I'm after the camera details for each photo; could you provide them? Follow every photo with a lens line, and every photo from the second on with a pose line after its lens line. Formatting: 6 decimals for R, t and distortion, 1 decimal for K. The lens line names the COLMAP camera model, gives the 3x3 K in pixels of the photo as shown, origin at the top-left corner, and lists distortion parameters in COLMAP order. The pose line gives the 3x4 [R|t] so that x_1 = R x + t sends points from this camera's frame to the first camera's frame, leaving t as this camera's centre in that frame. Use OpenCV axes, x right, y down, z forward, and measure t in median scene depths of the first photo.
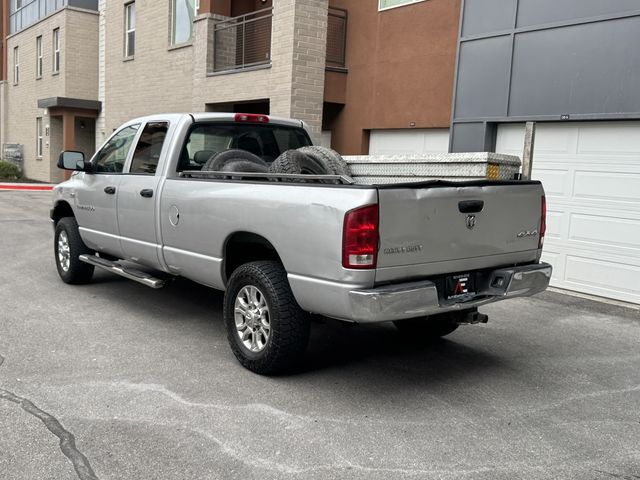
lens RADIAL K [[680.8, 0, 320.0], [0, 680.8, 240.0], [0, 0, 1]] dist [0.182553, -0.402273]
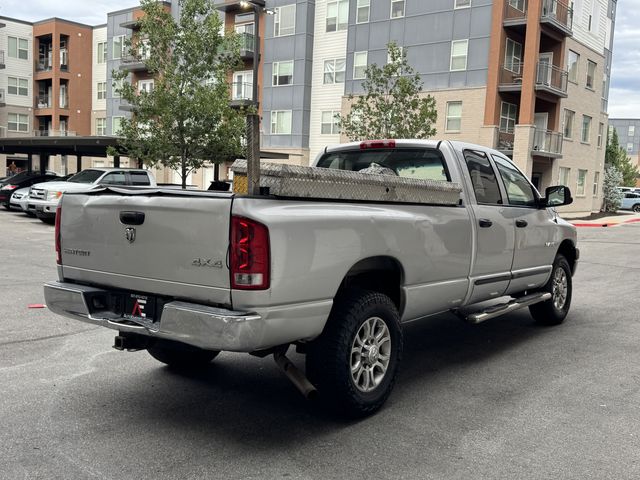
lens RADIAL K [[634.5, 0, 312.1], [0, 634.5, 236.8], [0, 0, 1]] dist [0.180401, -0.418307]
pose [[0.238836, 0.048223, -0.969862, 0.955503], [-0.140307, 0.989999, 0.014673, -0.061028], [0.960870, 0.132575, 0.243213, 0.898073]]
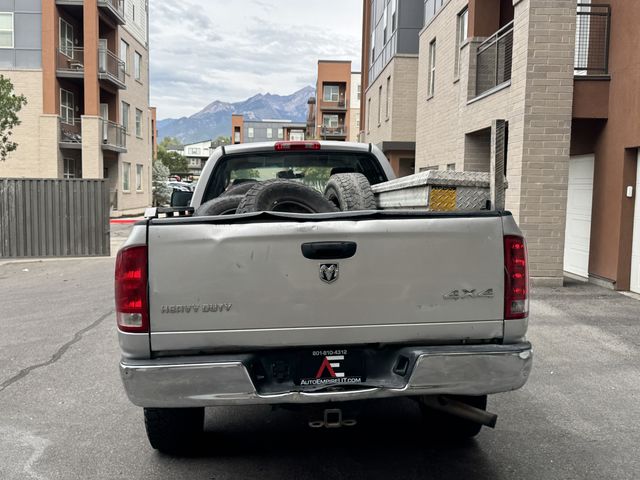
lens RADIAL K [[680.8, 0, 320.0], [0, 680.8, 240.0], [0, 0, 1]] dist [0.182553, -0.402273]
pose [[0.828460, 0.004065, -0.560034, 0.517347], [-0.035246, 0.998370, -0.044893, -0.024799], [0.558938, 0.056931, 0.827253, 0.382228]]
